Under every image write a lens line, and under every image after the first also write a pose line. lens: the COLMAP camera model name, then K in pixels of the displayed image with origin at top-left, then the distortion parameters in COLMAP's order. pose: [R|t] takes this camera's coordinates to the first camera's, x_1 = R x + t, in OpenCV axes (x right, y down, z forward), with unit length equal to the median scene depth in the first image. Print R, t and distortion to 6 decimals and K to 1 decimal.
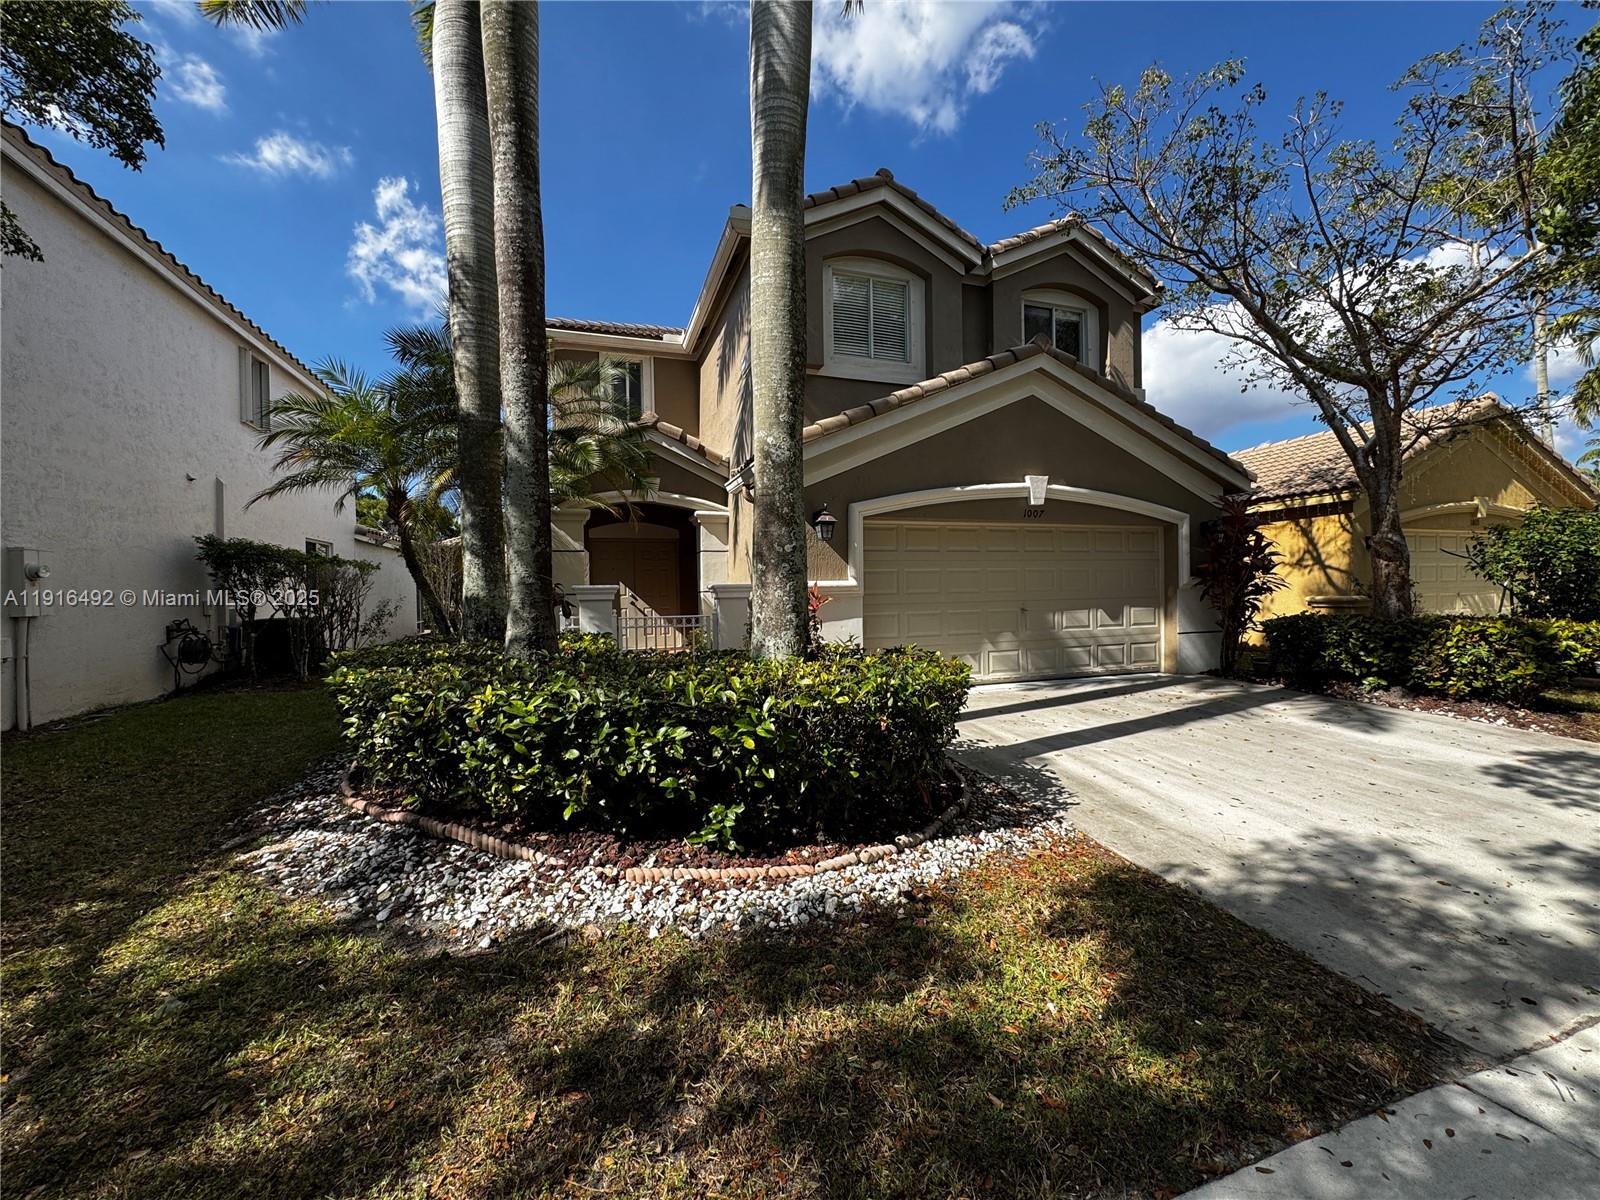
lens RADIAL K [[639.0, 0, 800.8], [0, 639.0, 600.9], [0, 0, 1]] dist [-0.003373, 0.000305]
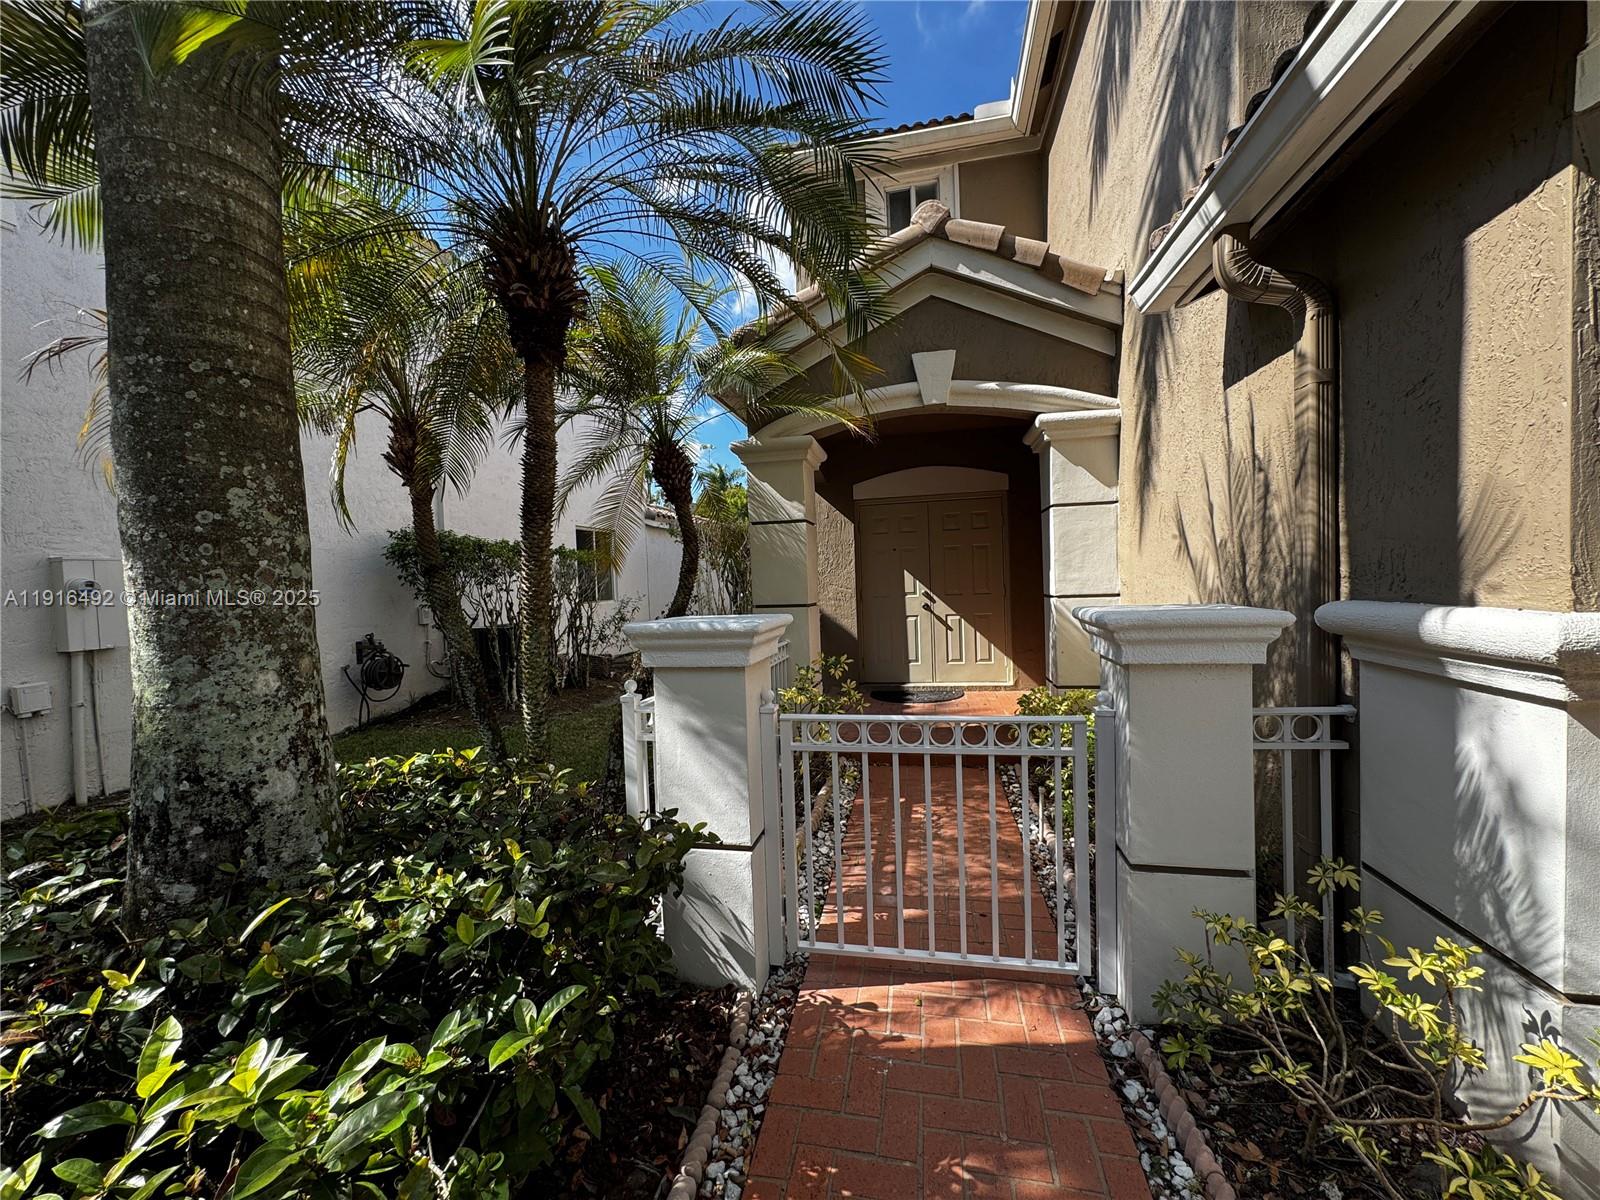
lens RADIAL K [[639.0, 0, 799.4], [0, 639.0, 596.0], [0, 0, 1]] dist [-0.003373, 0.000305]
pose [[0.863665, 0.001719, -0.504063, -0.113327], [0.016417, 0.999368, 0.031537, -0.044030], [0.503798, -0.035513, 0.863091, 0.716360]]
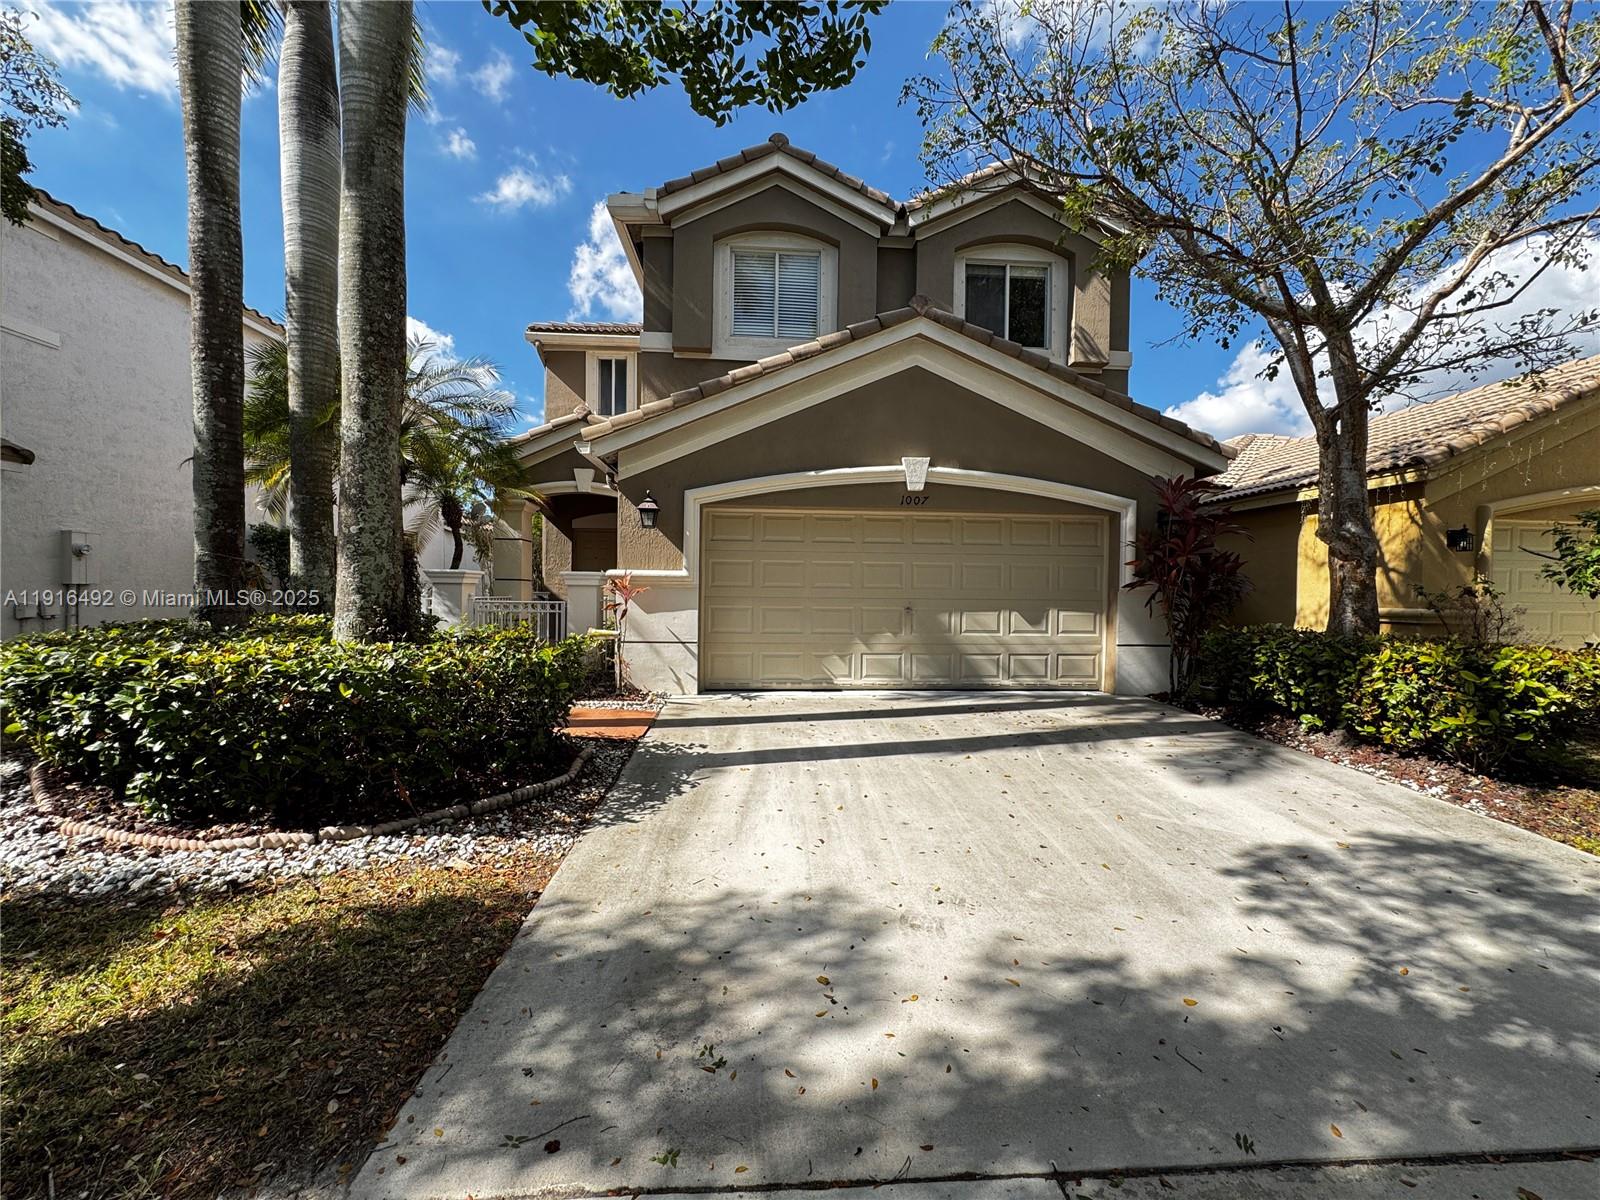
lens RADIAL K [[639.0, 0, 803.4], [0, 639.0, 601.4], [0, 0, 1]] dist [-0.003373, 0.000305]
pose [[0.965654, 0.034284, -0.257560, 0.500872], [-0.032441, 0.999409, 0.011405, -0.002461], [0.257799, -0.002658, 0.966195, 0.118490]]
